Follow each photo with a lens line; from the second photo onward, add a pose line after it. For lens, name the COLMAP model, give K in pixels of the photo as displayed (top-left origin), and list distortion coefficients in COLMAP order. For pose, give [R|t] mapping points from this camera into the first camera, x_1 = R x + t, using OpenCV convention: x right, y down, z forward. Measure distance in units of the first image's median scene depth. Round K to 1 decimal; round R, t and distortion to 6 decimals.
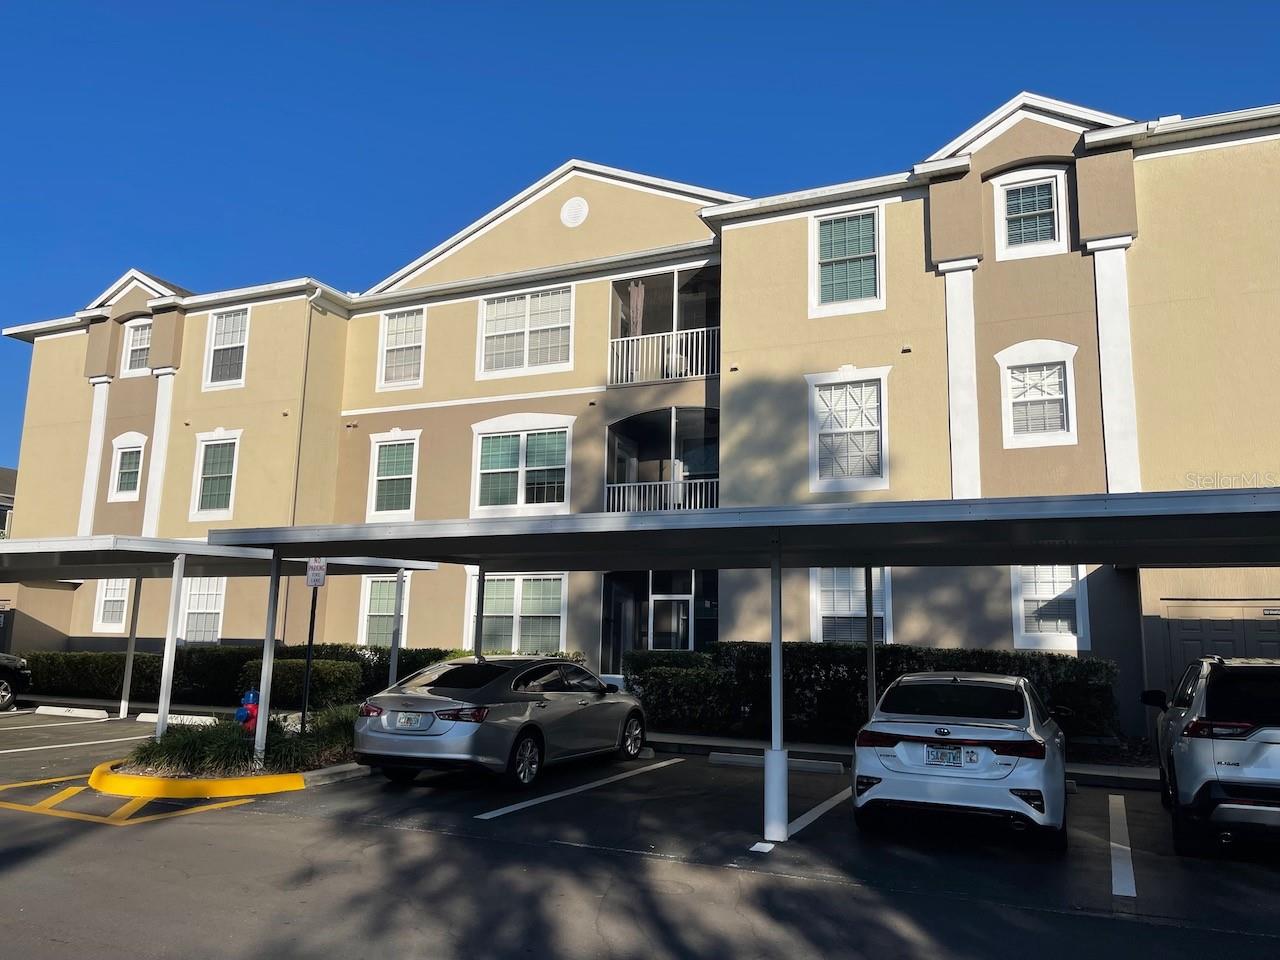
lens RADIAL K [[925.4, 0, 640.6], [0, 925.4, 510.2], [0, 0, 1]] dist [0.004896, 0.004258]
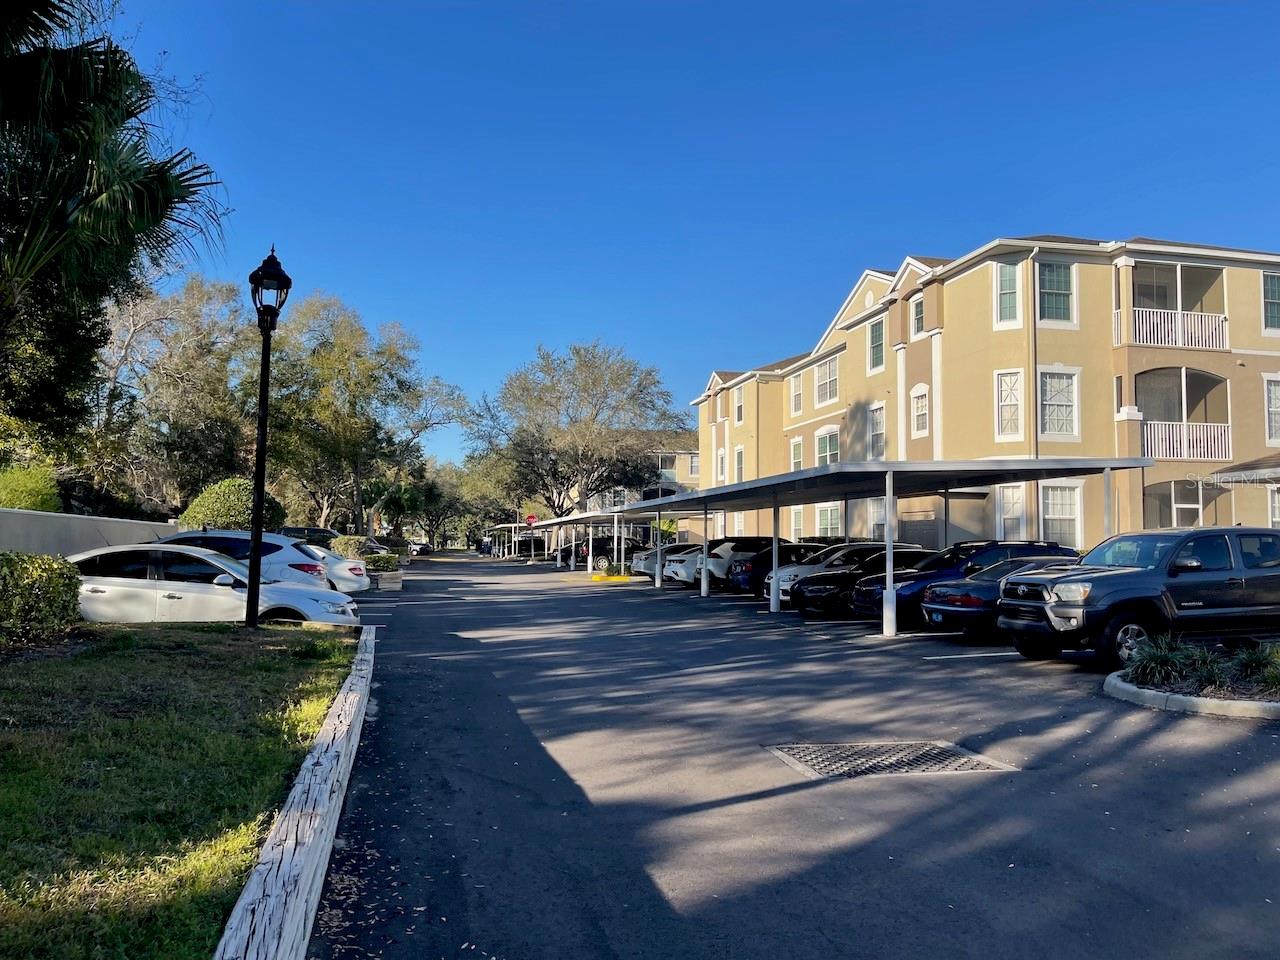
lens RADIAL K [[925.4, 0, 640.6], [0, 925.4, 510.2], [0, 0, 1]] dist [0.004896, 0.004258]
pose [[0.590382, -0.055823, -0.805191, 0.968646], [0.142267, 0.989183, 0.035734, -0.041636], [0.794486, -0.135649, 0.591938, -0.399869]]
